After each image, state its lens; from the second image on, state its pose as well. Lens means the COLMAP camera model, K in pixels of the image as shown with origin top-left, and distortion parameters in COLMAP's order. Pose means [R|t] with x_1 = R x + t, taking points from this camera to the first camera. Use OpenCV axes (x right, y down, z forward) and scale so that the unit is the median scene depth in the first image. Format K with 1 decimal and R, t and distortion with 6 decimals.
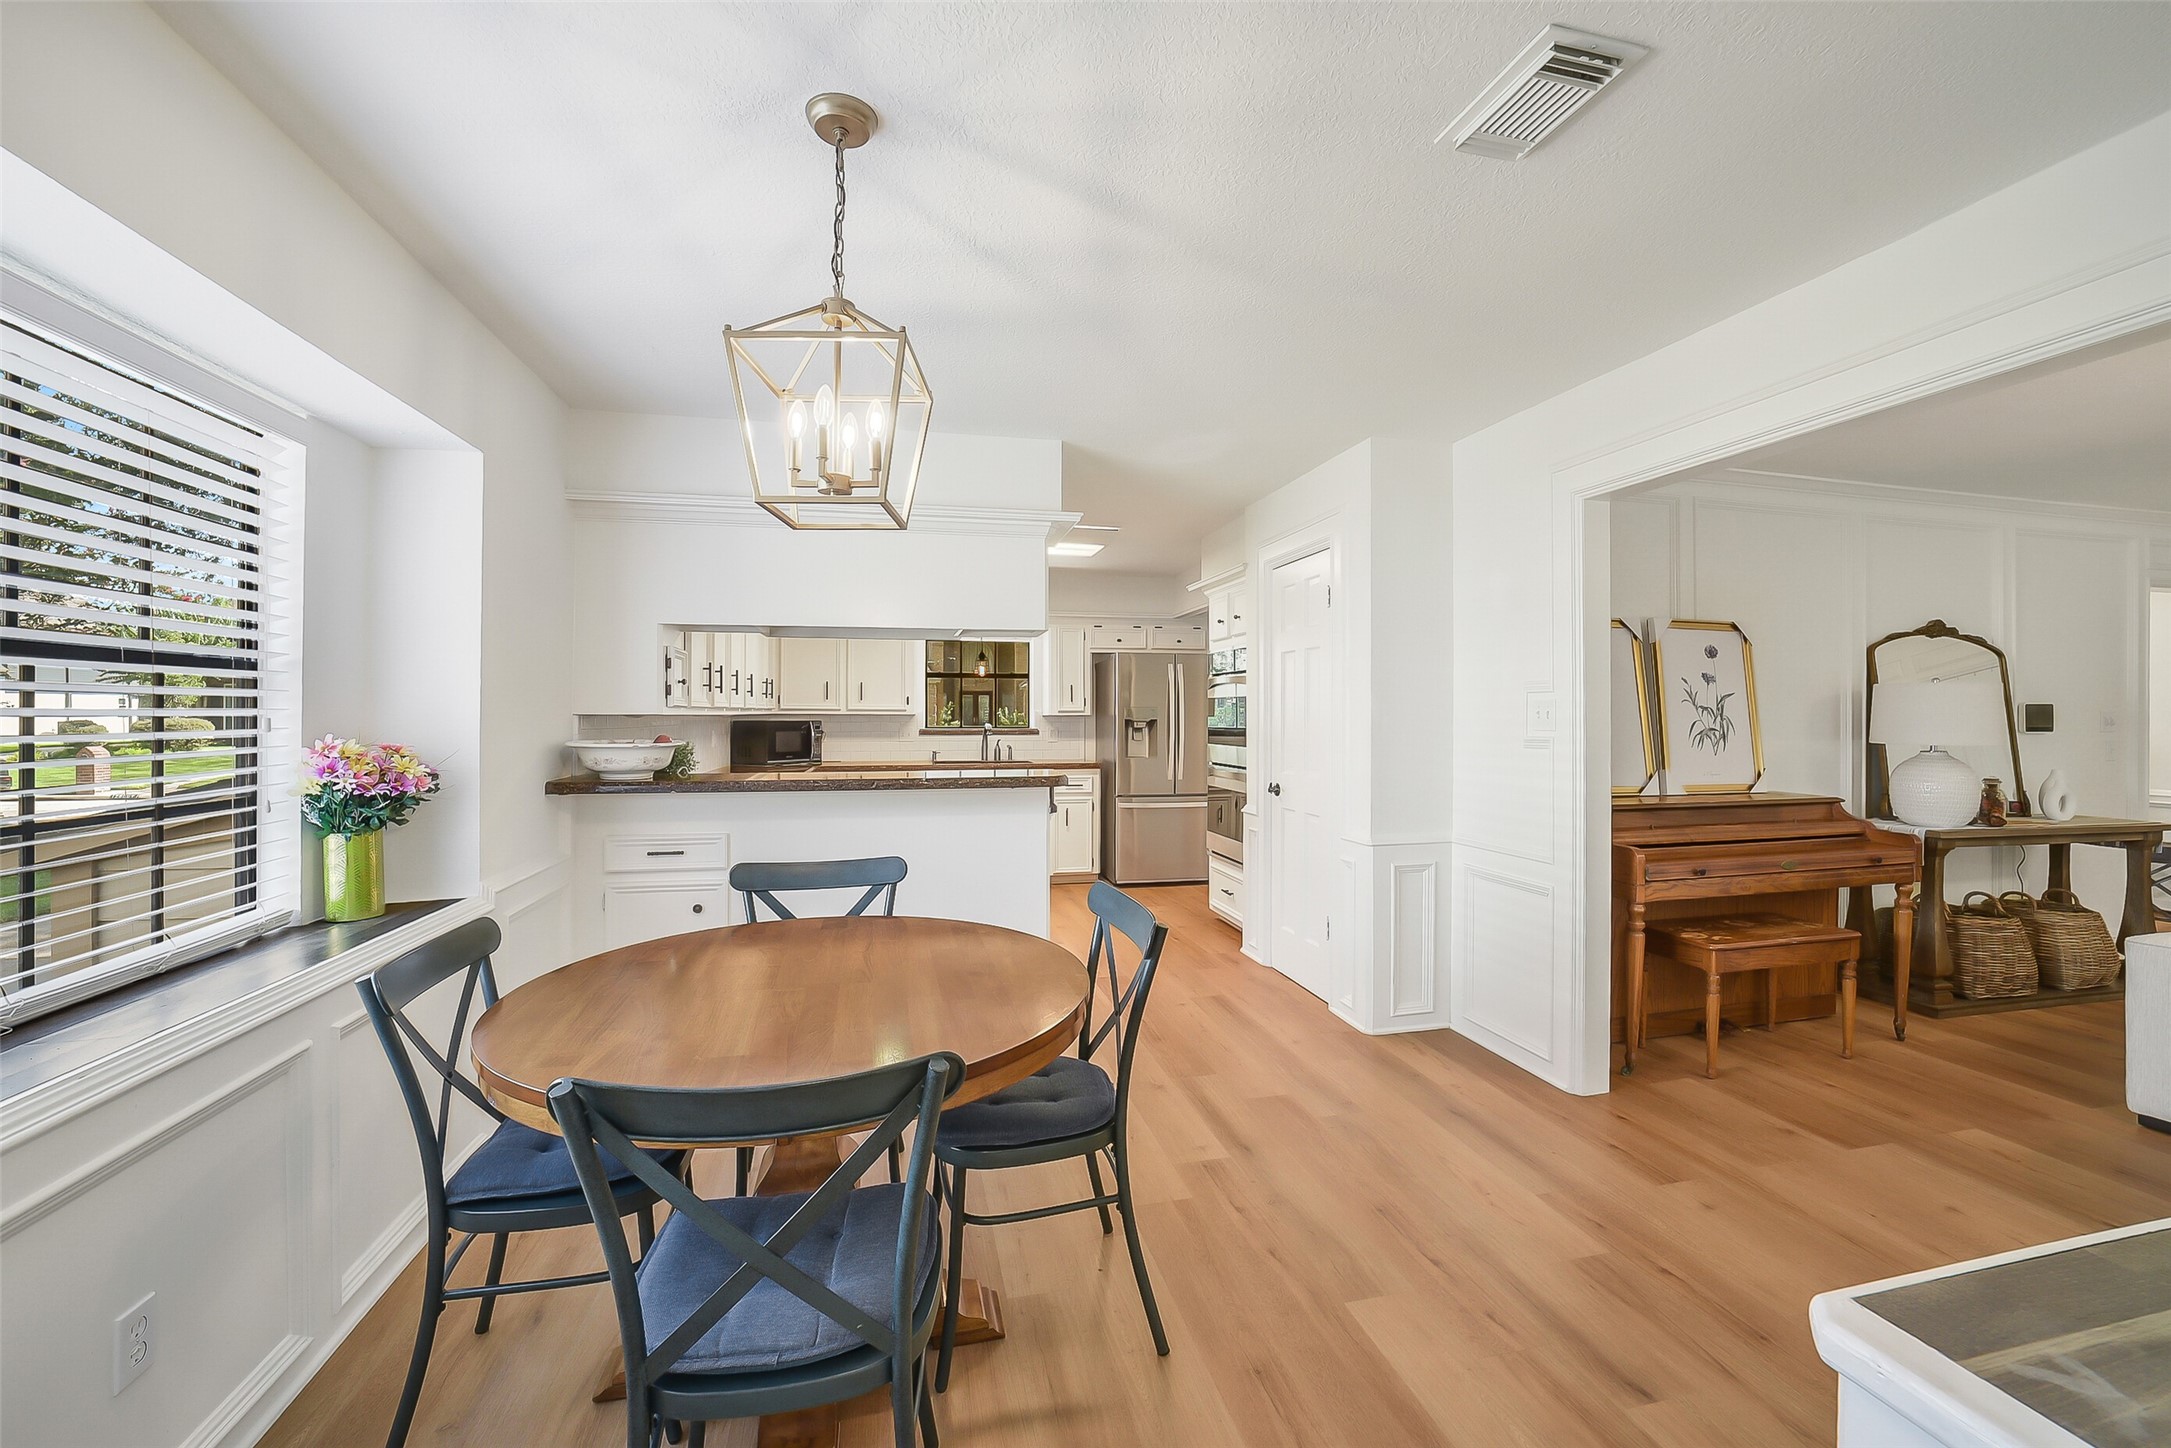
lens RADIAL K [[859.5, 0, 1087.4], [0, 859.5, 716.4], [0, 0, 1]] dist [-0.021455, -0.000100]
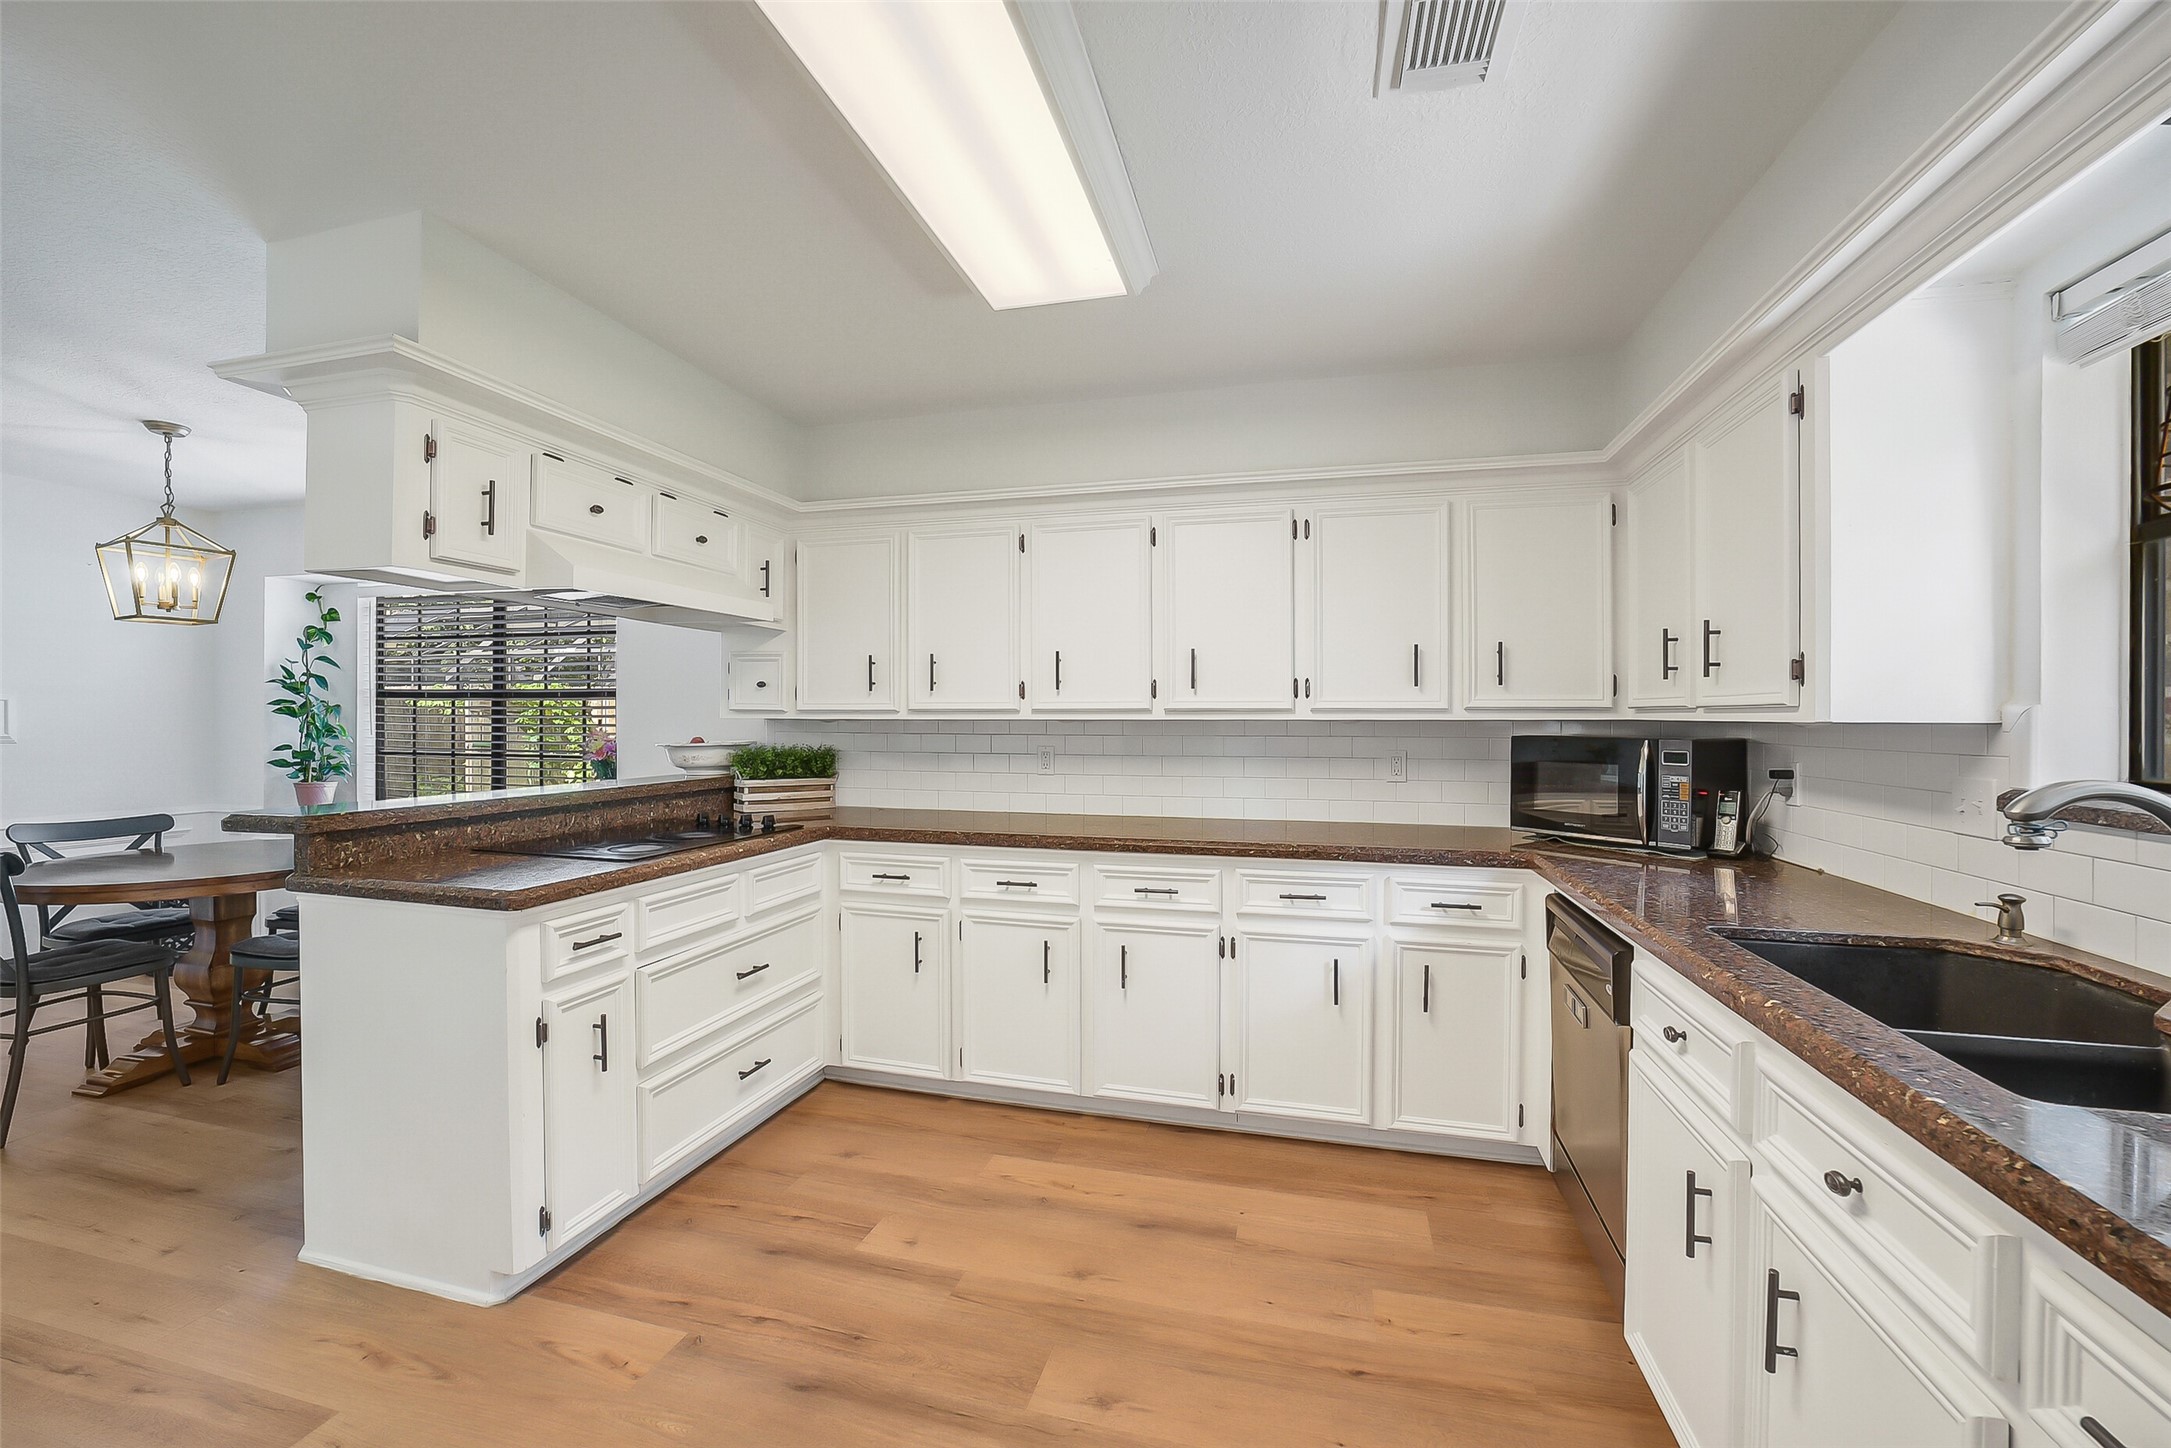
lens RADIAL K [[859.5, 0, 1092.9], [0, 859.5, 727.4], [0, 0, 1]] dist [-0.021455, -0.000100]
pose [[-0.461529, 0.009256, -0.887077, 0.102598], [-0.002919, 0.999924, 0.011952, -0.003892], [0.887120, 0.008105, -0.461467, 1.266621]]
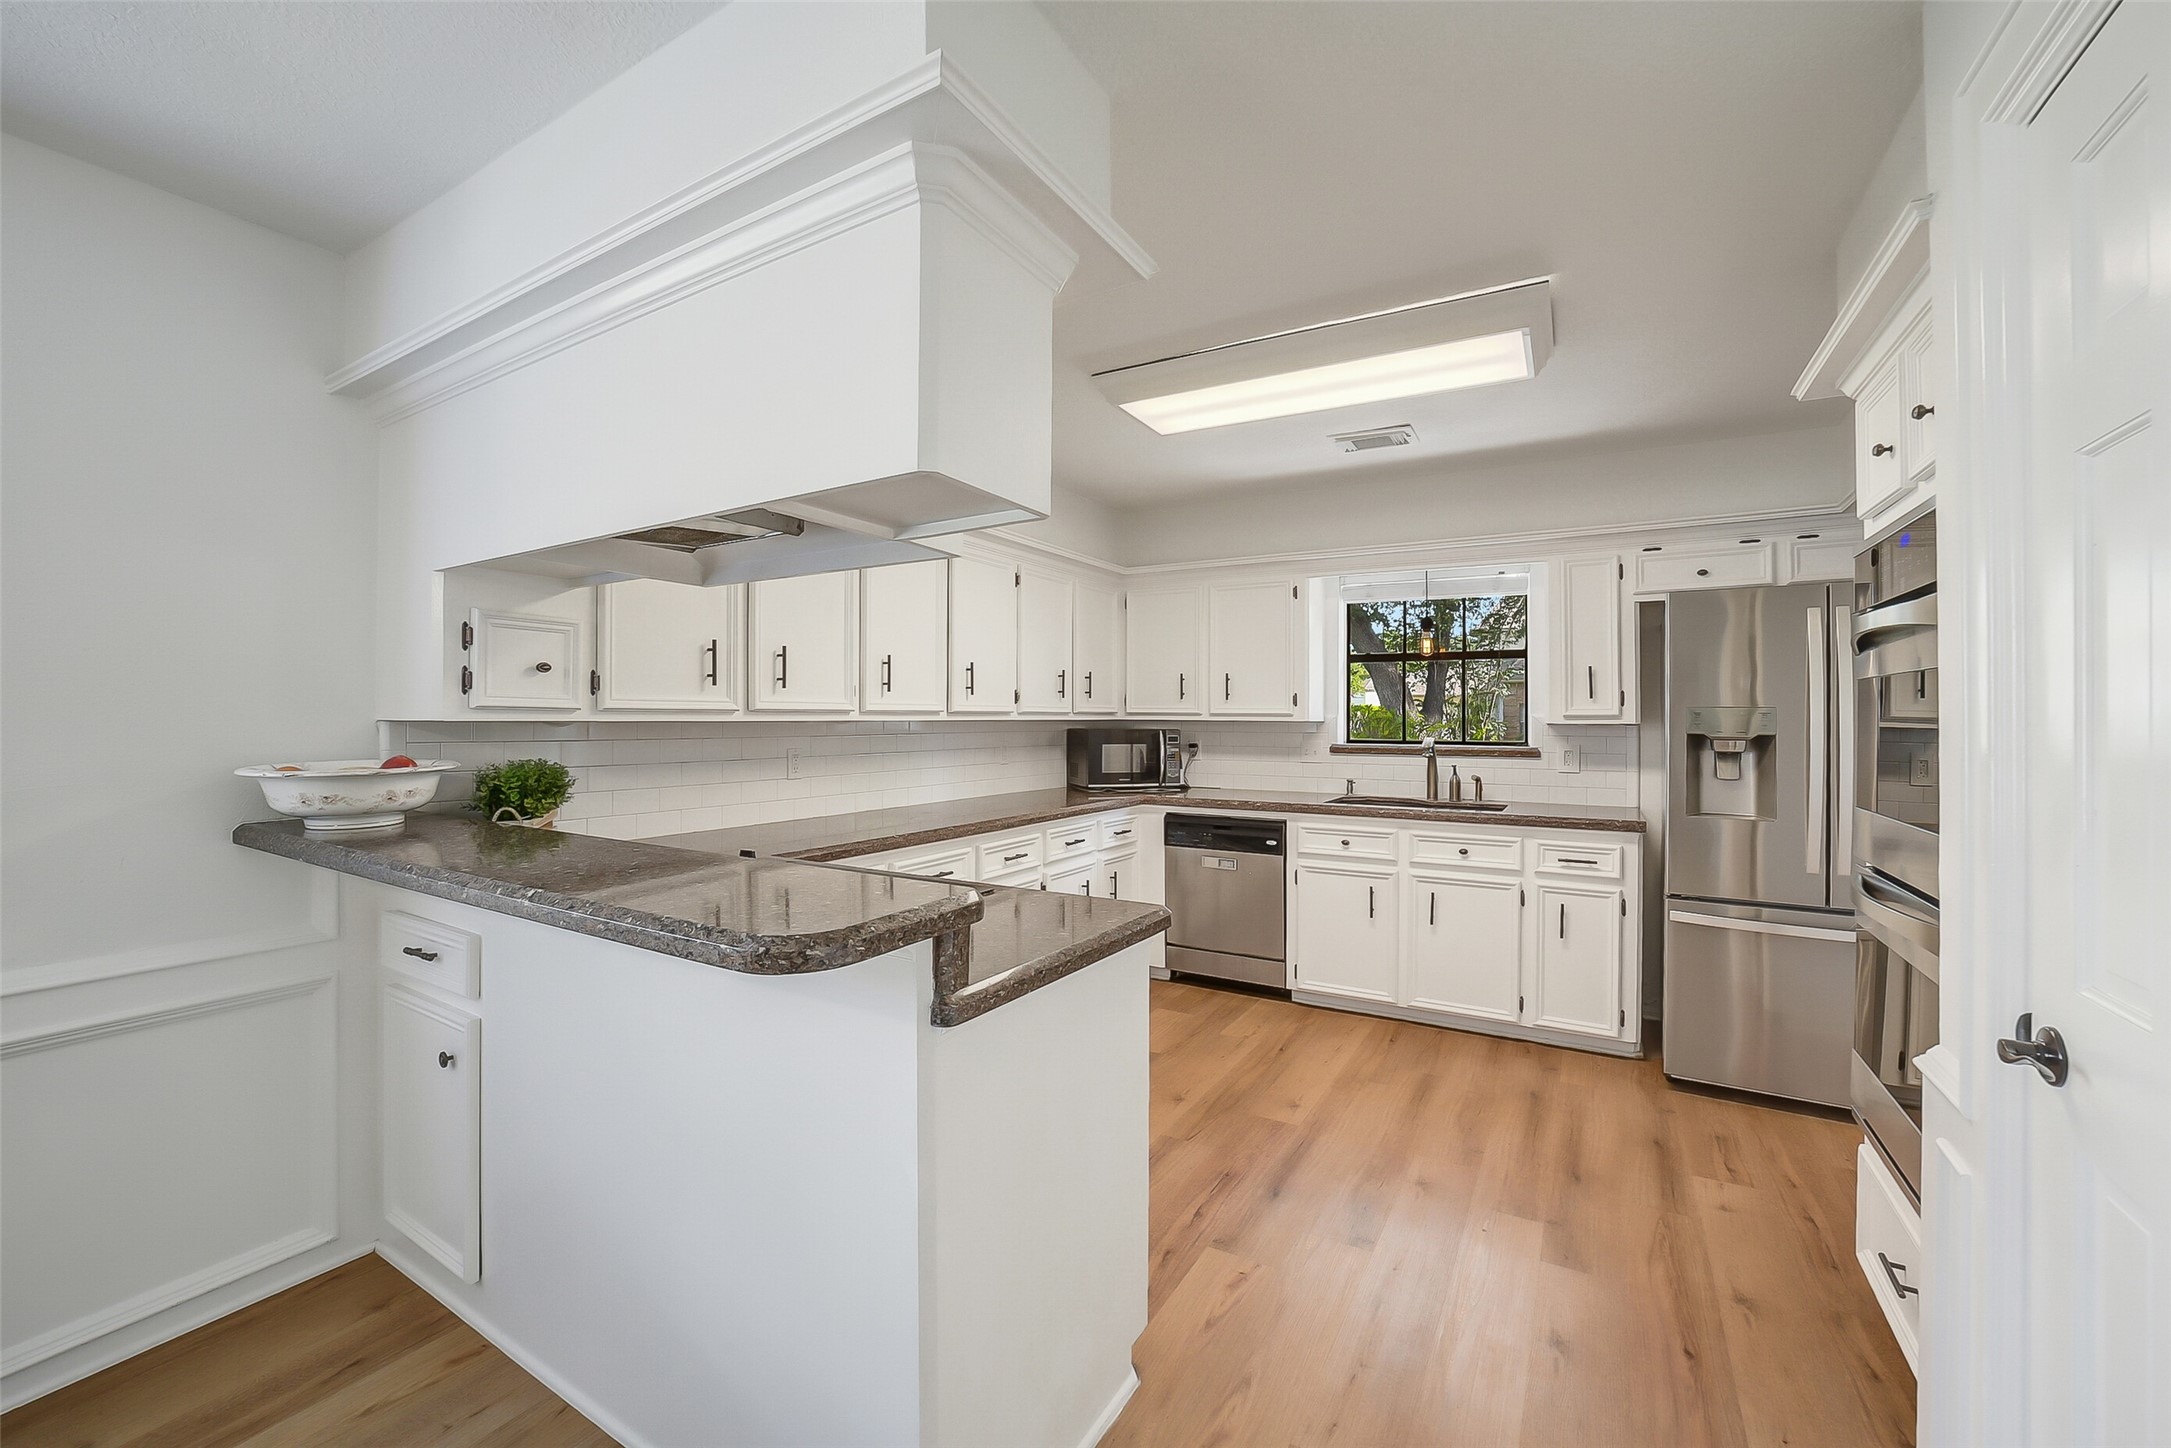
lens RADIAL K [[859.5, 0, 1092.8], [0, 859.5, 715.9], [0, 0, 1]] dist [-0.021455, -0.000100]
pose [[0.723812, -0.000496, -0.689997, 0.119903], [-0.003997, 0.999980, -0.004912, -0.002383], [0.689986, 0.006313, 0.723795, 0.414423]]
